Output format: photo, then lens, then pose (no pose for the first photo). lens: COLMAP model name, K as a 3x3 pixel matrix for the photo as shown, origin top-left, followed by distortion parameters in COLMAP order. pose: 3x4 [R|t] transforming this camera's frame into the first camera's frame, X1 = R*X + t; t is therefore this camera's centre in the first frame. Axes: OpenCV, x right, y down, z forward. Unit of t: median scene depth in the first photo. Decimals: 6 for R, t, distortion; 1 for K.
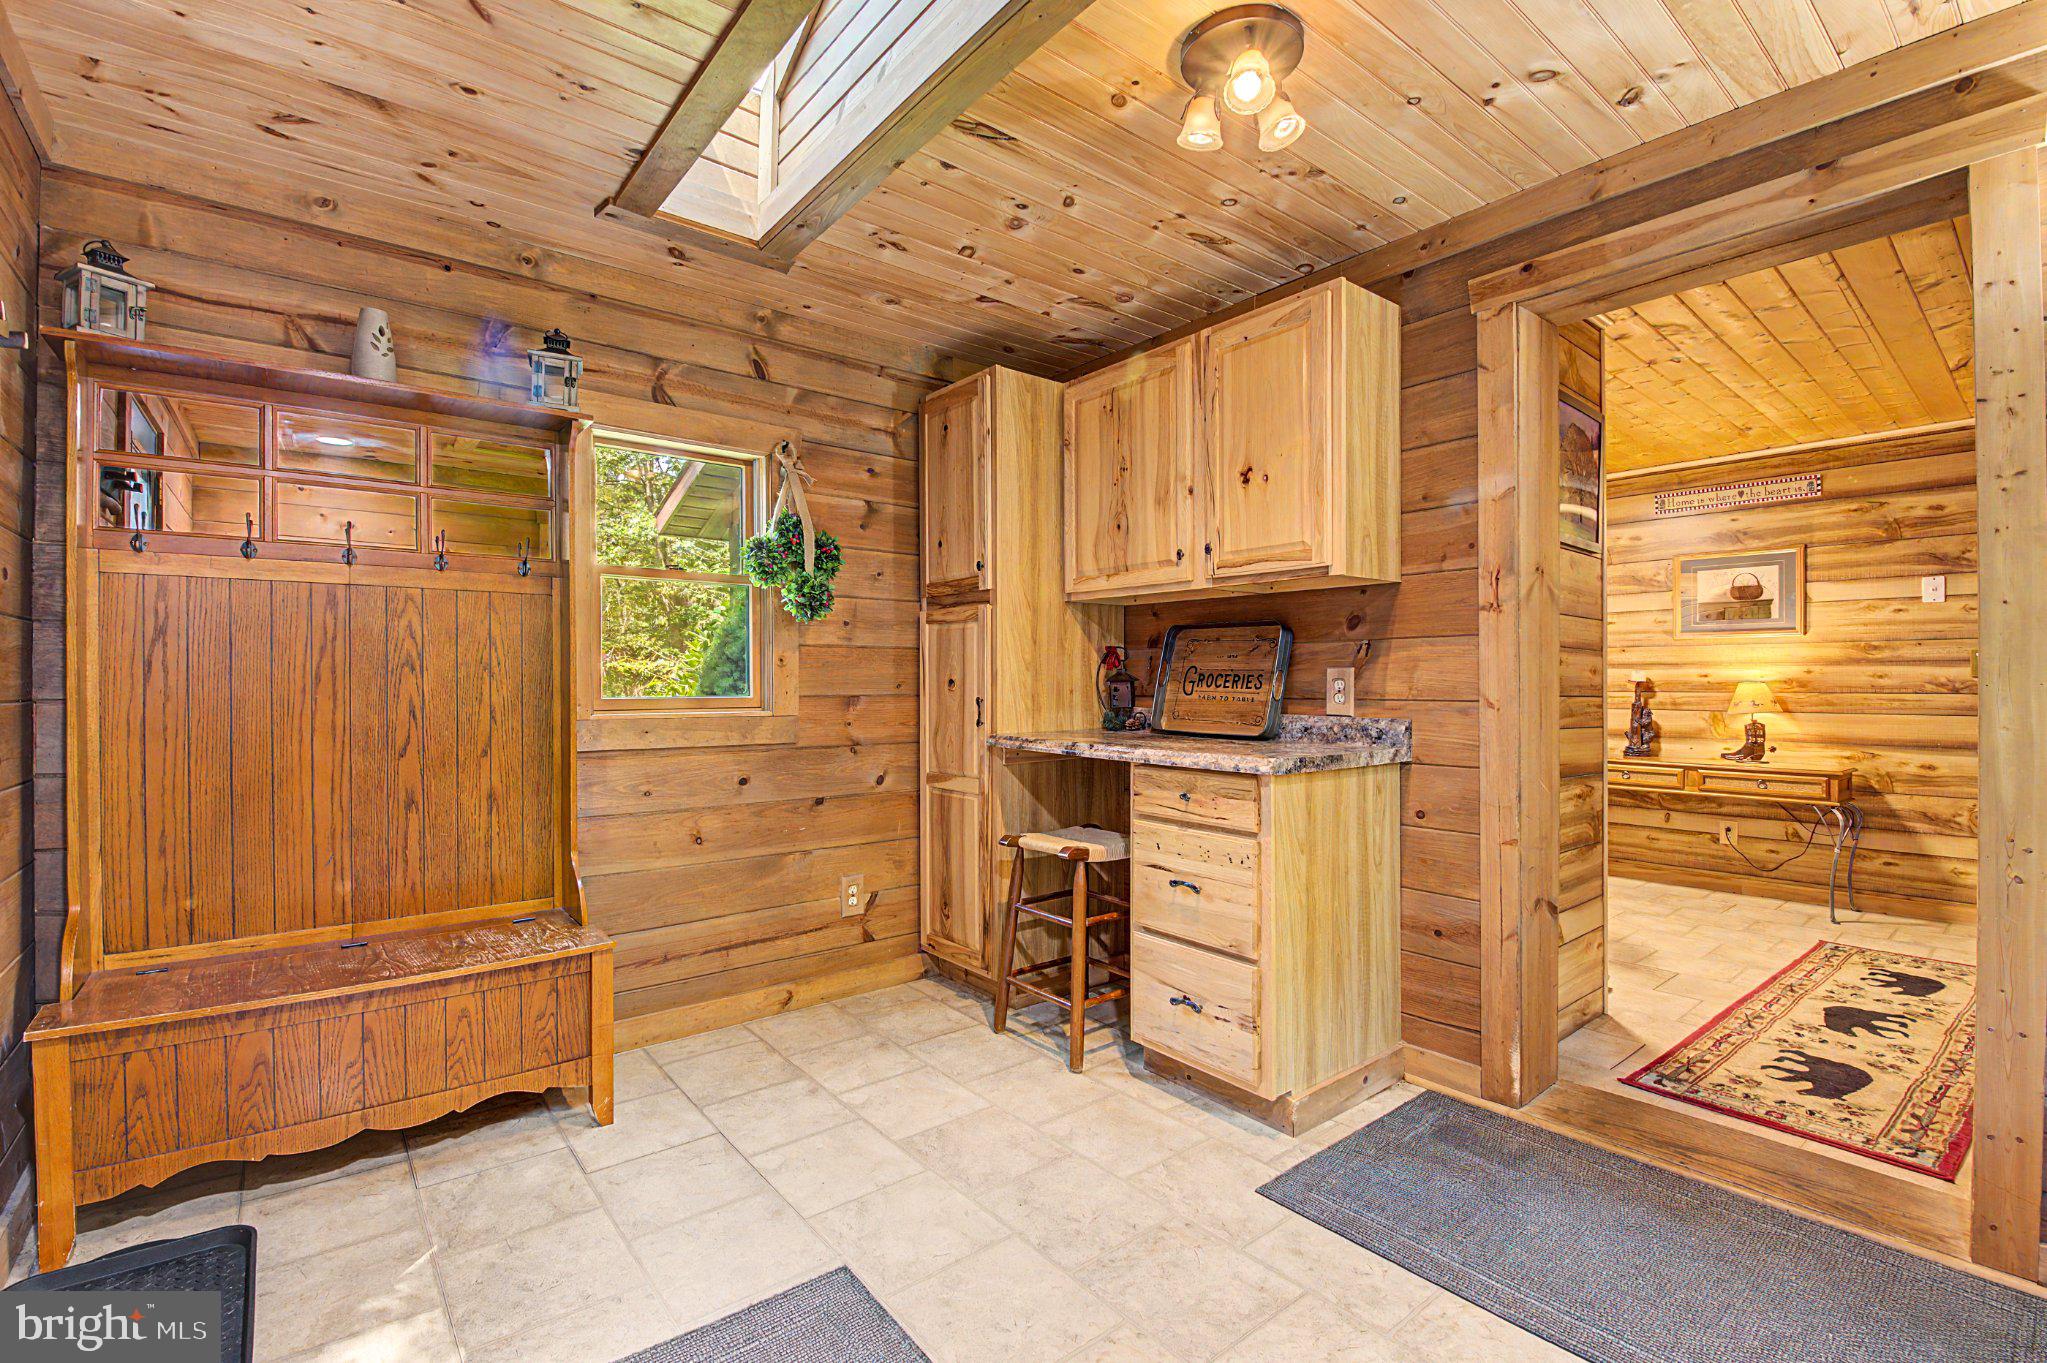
lens RADIAL K [[900.5, 0, 1023.5], [0, 900.5, 681.5], [0, 0, 1]] dist [-0.000192, -0.015597]
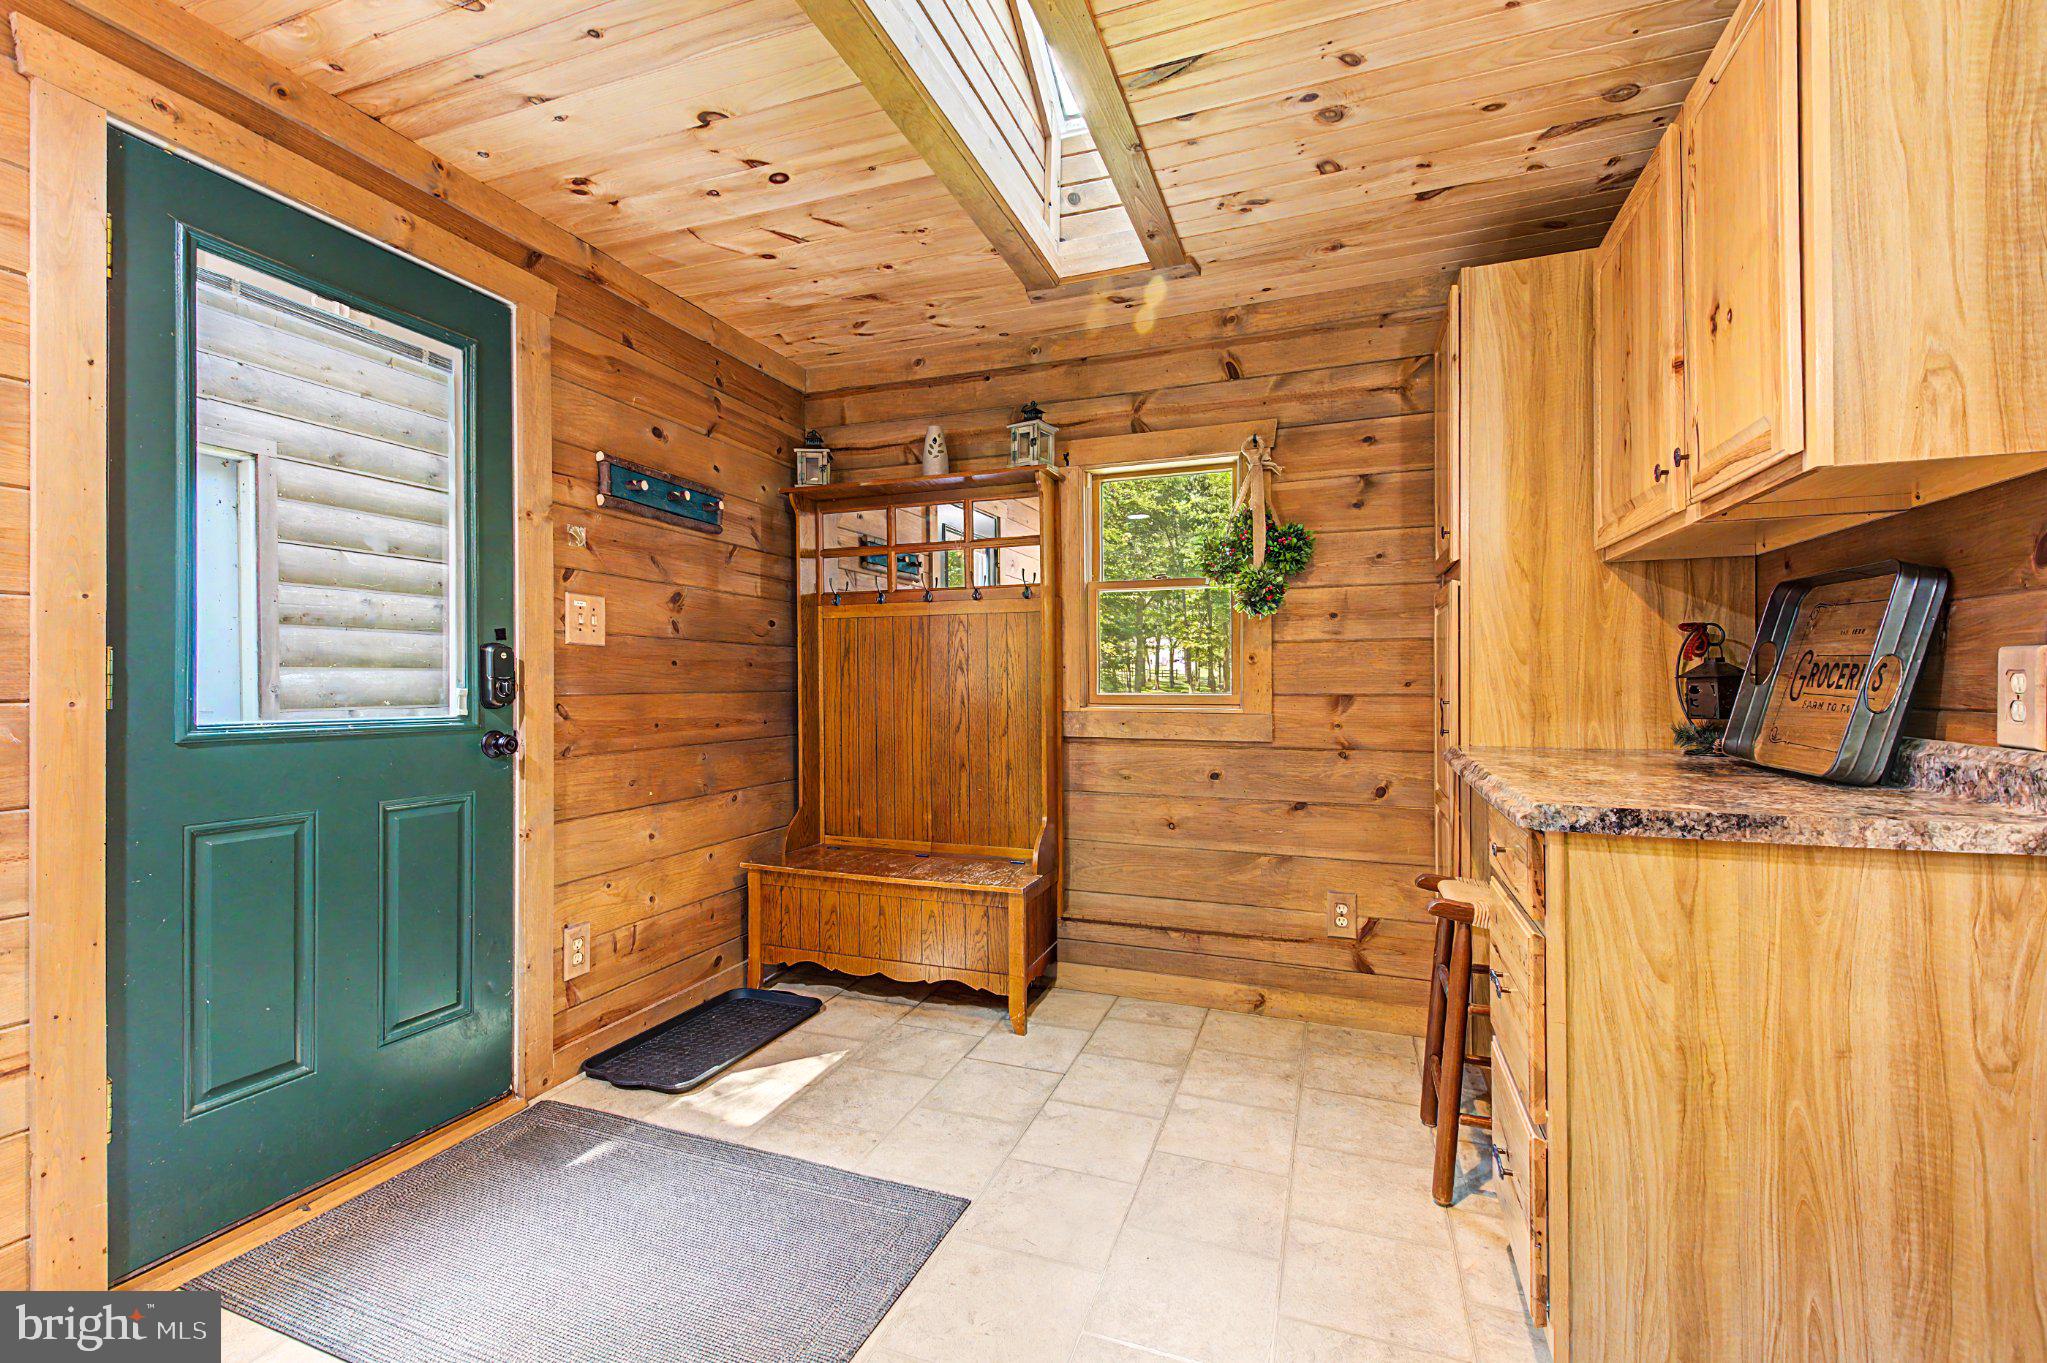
lens RADIAL K [[895.3, 0, 997.1], [0, 895.3, 687.1], [0, 0, 1]] dist [0.028967, -0.013798]
pose [[0.493084, 0.004598, -0.869970, 0.489222], [0.001937, 0.999978, 0.006382, 0.001907], [0.869980, -0.004832, 0.493064, 0.290897]]
